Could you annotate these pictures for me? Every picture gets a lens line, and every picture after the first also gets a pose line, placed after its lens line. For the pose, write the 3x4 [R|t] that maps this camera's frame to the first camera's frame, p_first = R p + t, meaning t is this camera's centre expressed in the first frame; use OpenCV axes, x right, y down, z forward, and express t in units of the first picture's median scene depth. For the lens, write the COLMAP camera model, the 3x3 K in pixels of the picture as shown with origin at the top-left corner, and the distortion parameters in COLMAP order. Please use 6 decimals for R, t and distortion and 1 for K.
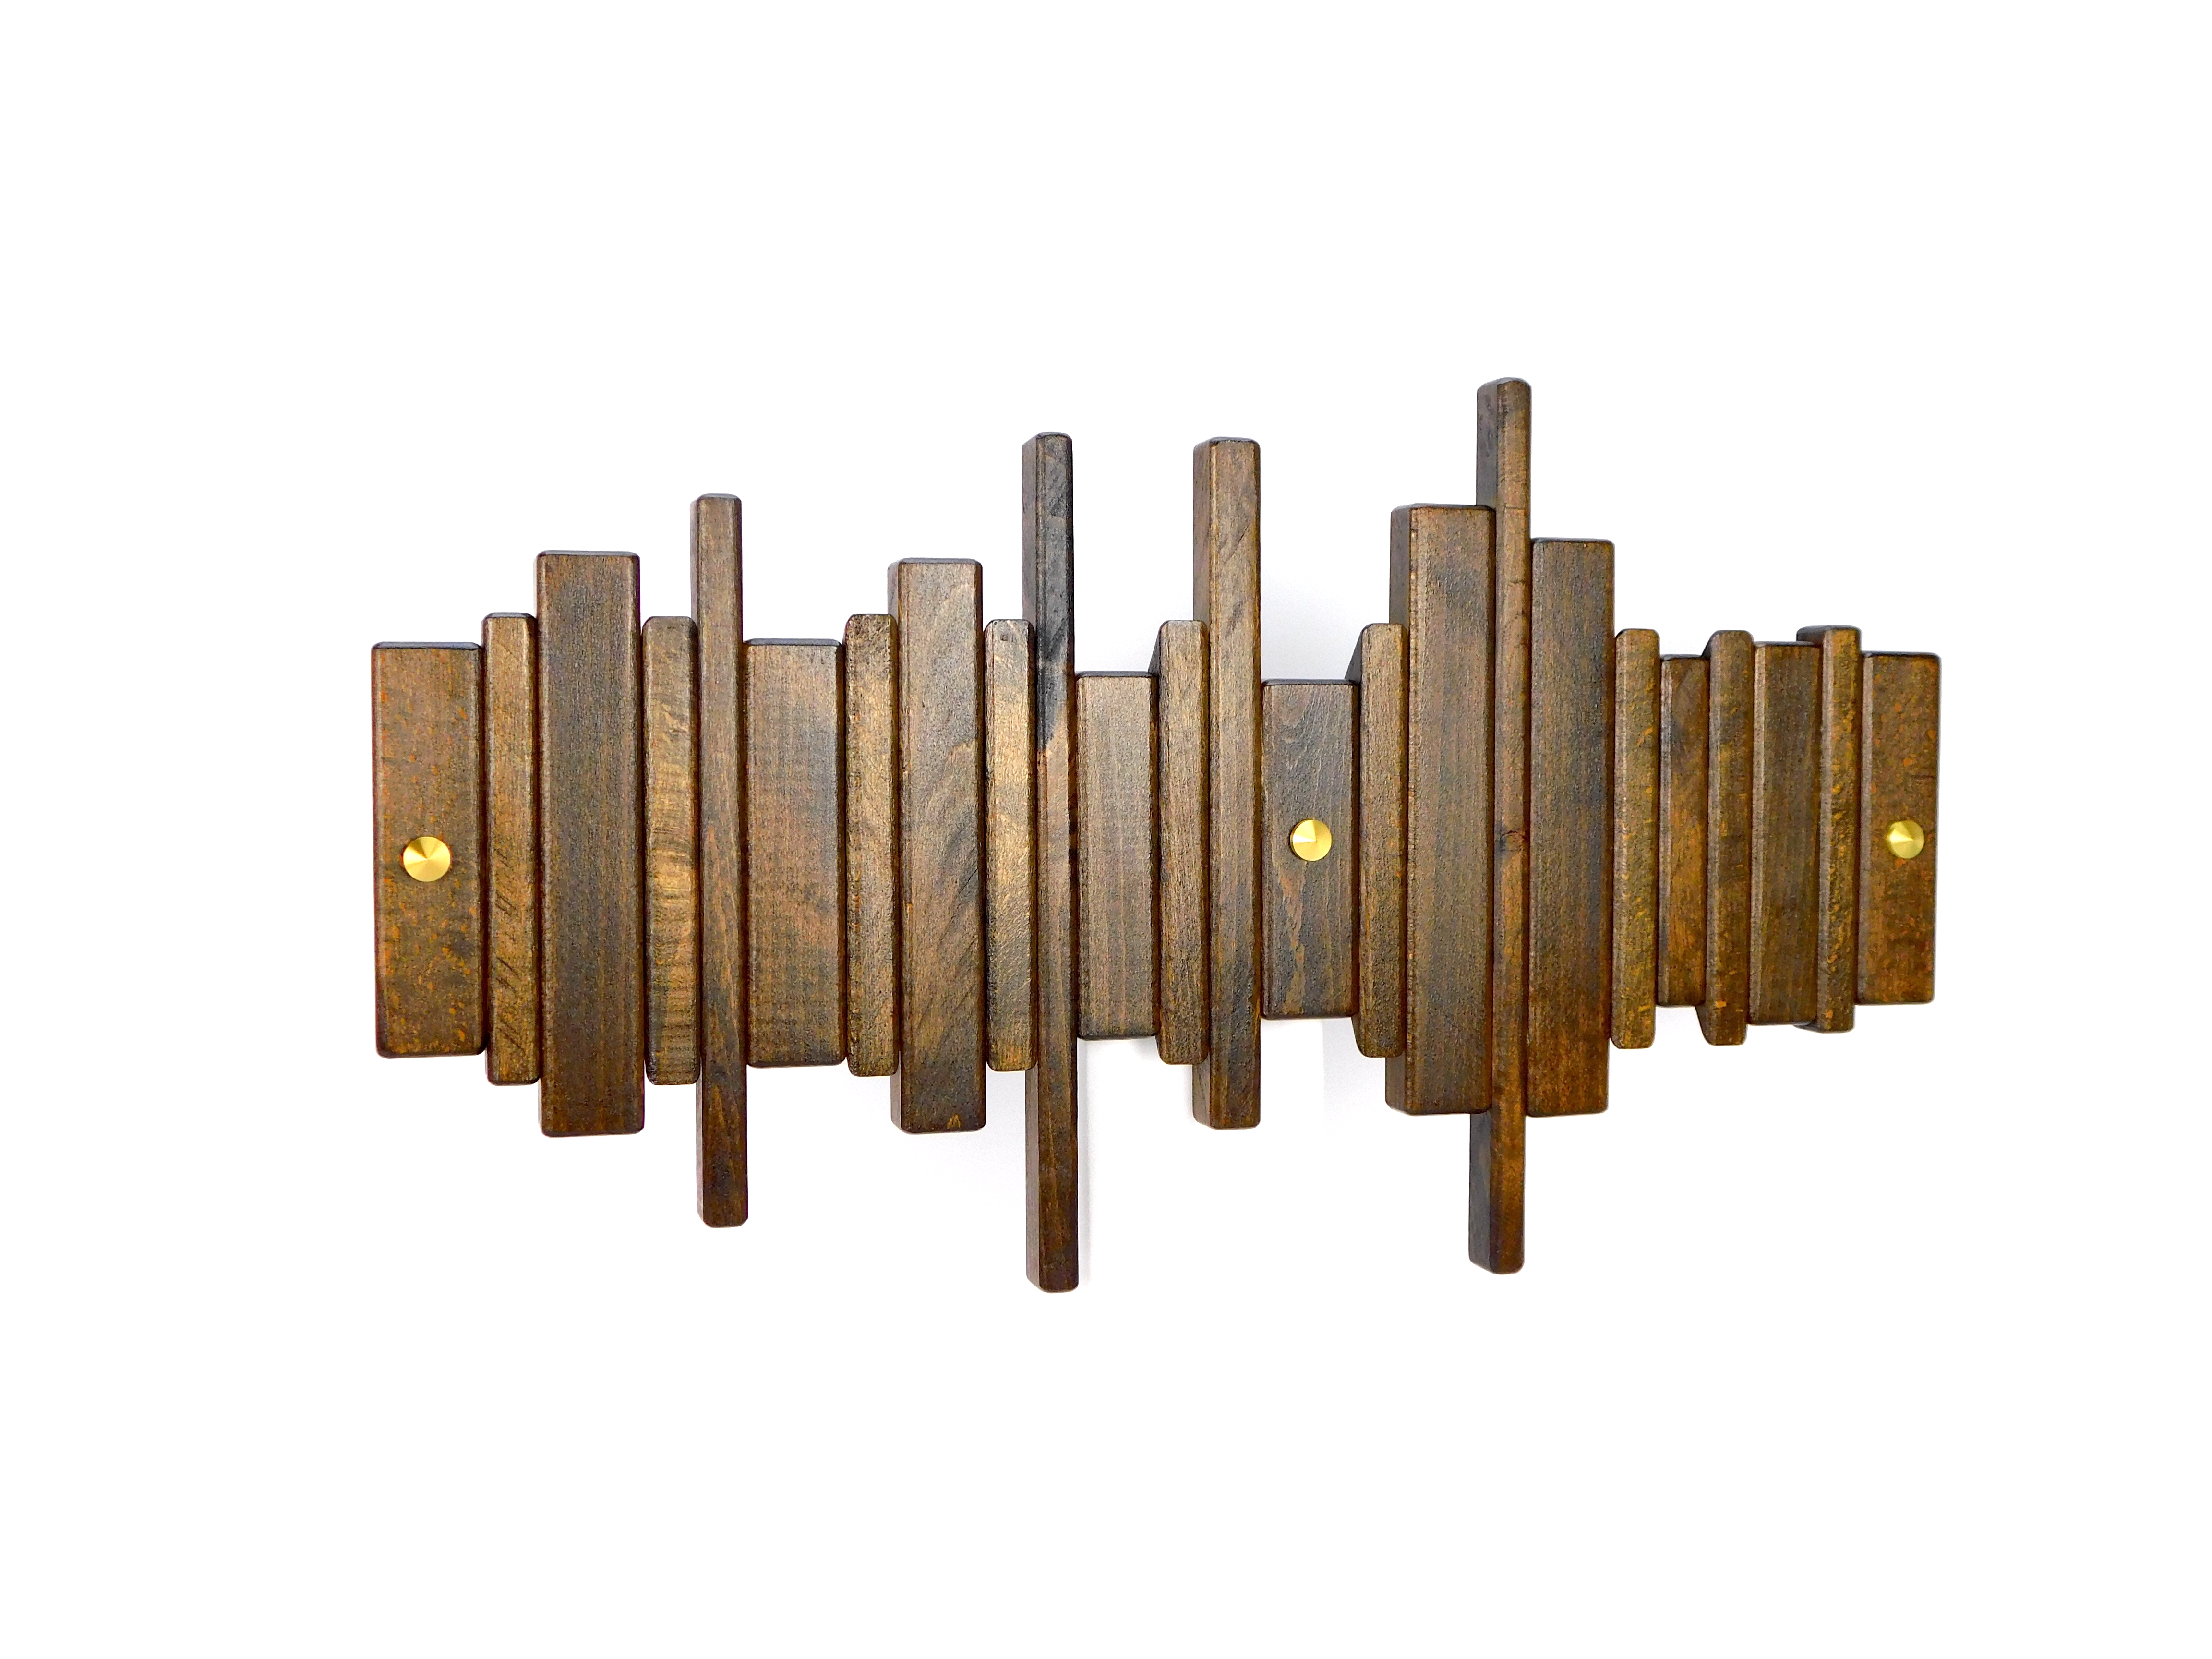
lens RADIAL K [[2553.6, 0, 1112.6], [0, 2553.6, 785.1], [0, 0, 1]] dist [-0.021147, 0.000000]
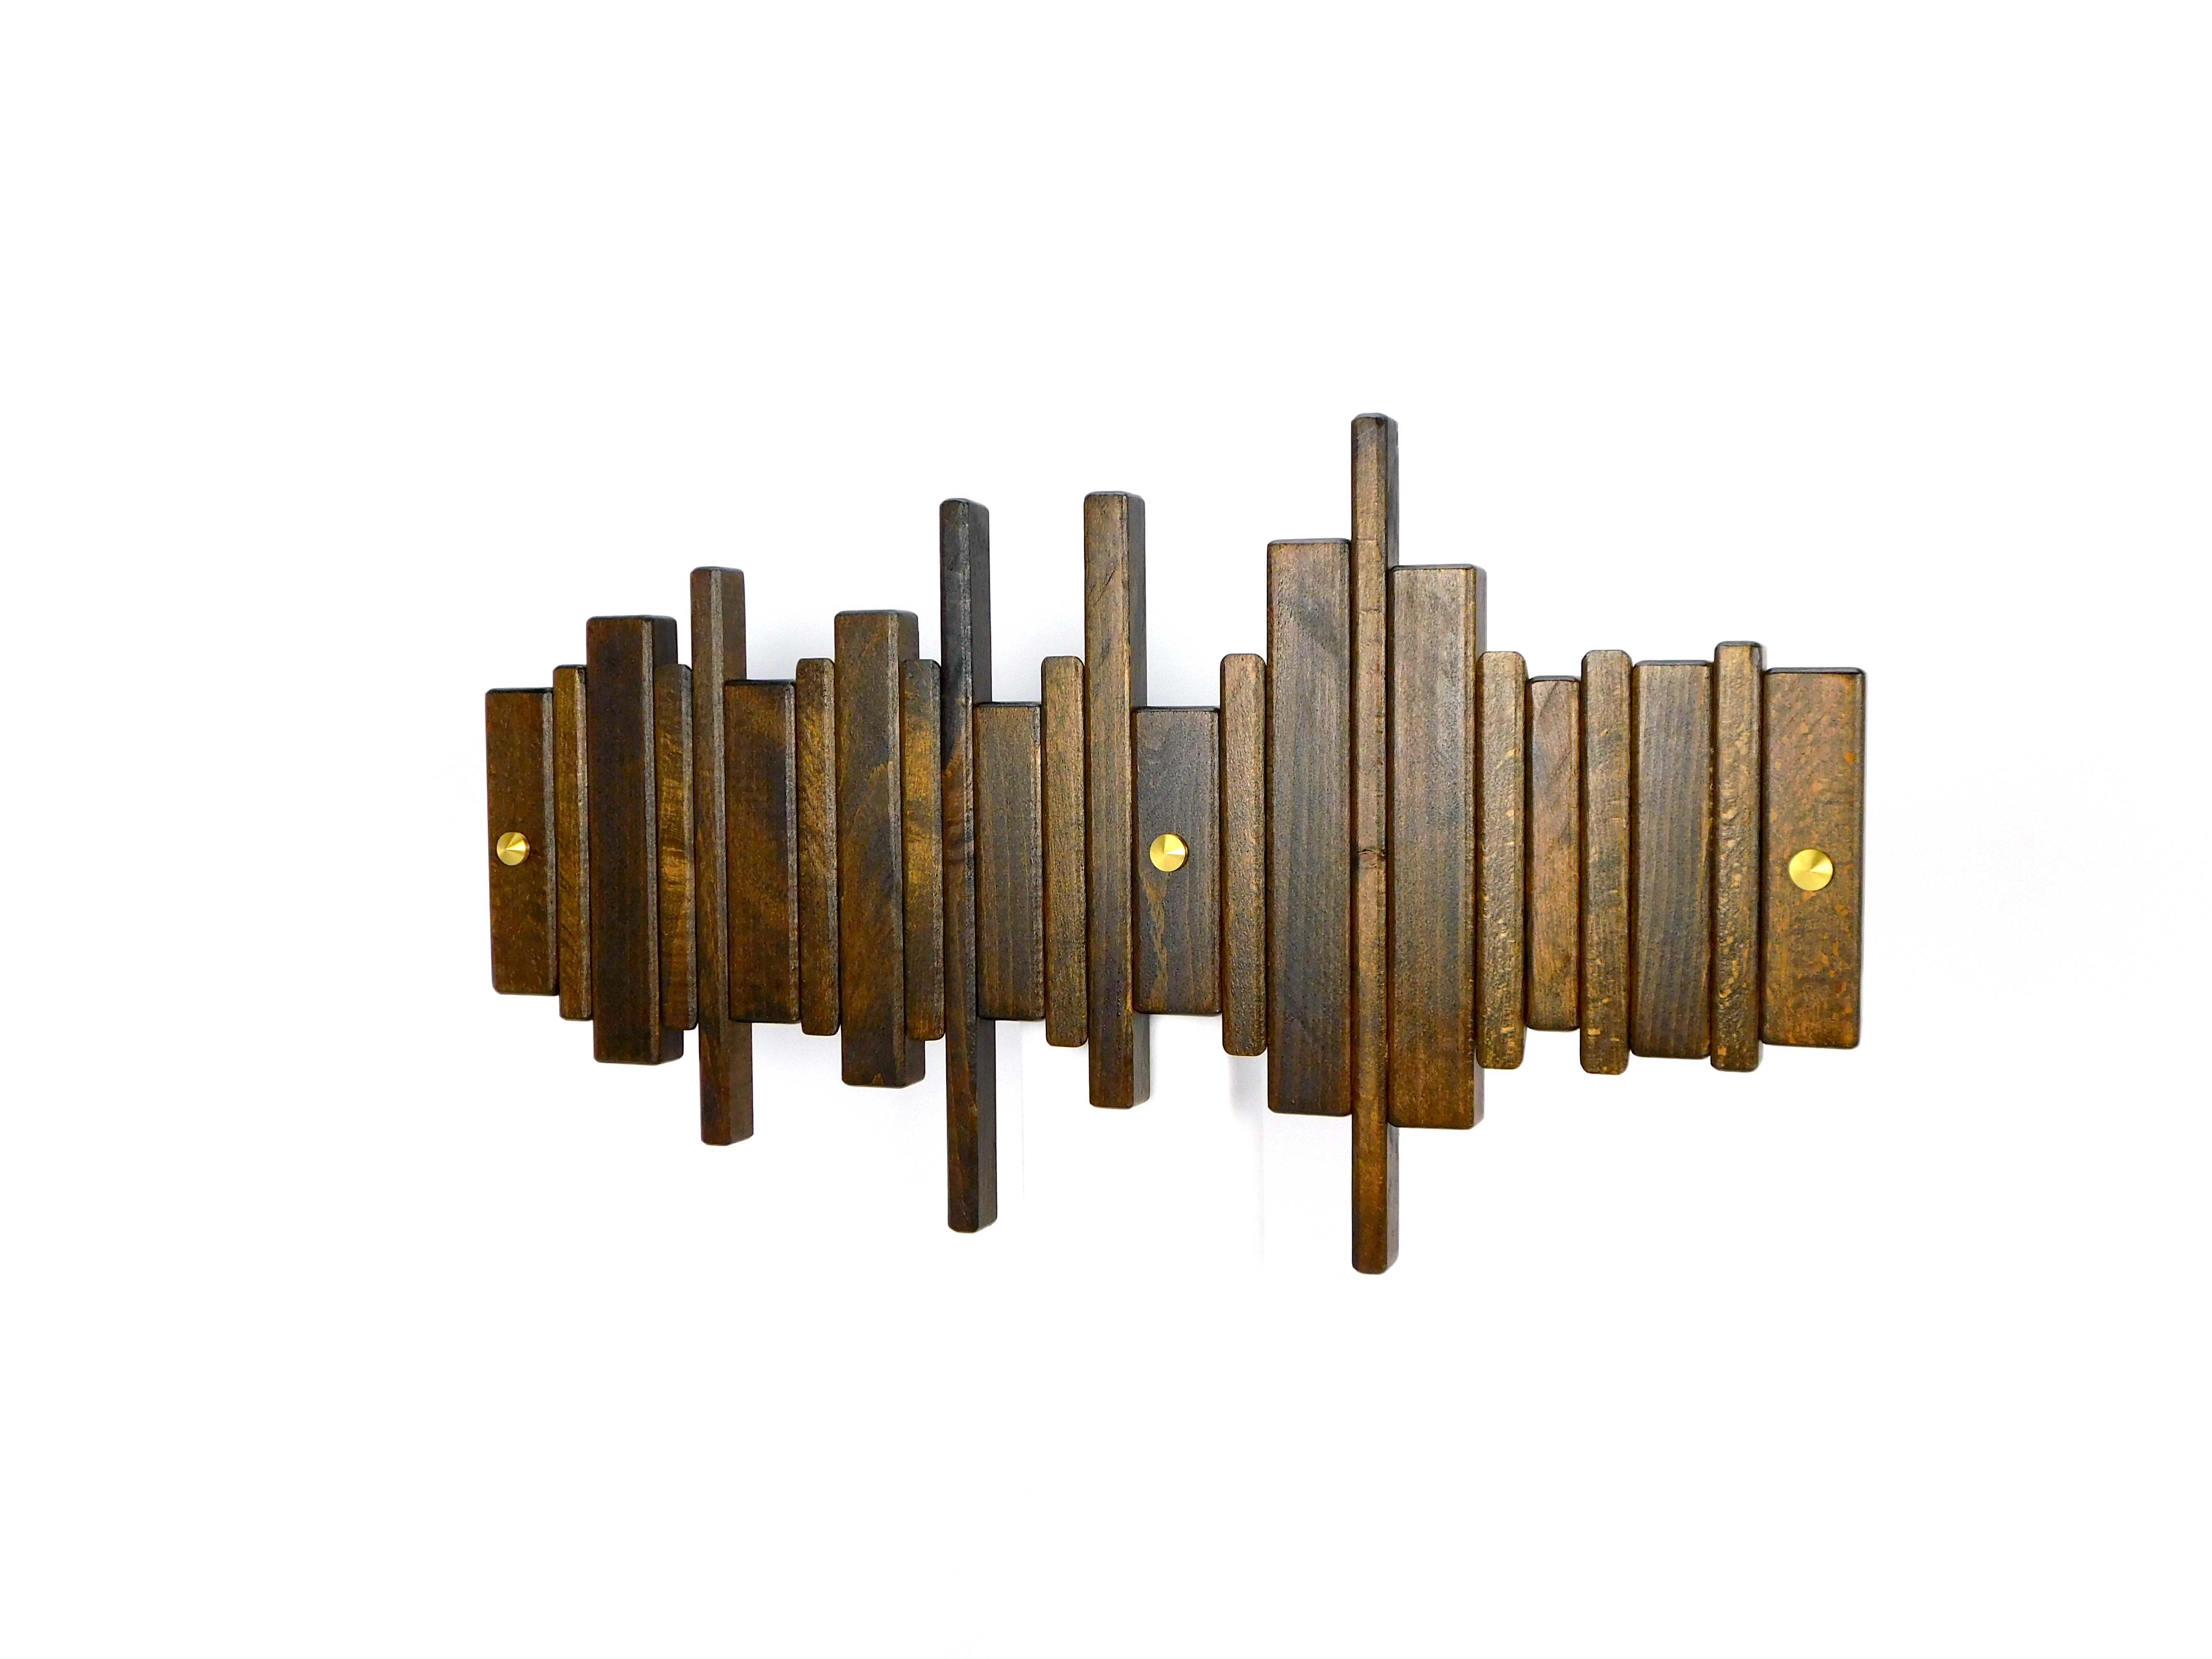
lens RADIAL K [[2344.6, 0, 1113.7], [0, 2344.6, 822.4], [0, 0, 1]] dist [-0.000212, 0.000000]
pose [[0.800087, 0.018951, -0.599585, 0.662285], [-0.010523, 0.999790, 0.017558, -0.009044], [0.599792, -0.007738, 0.800119, 0.175620]]
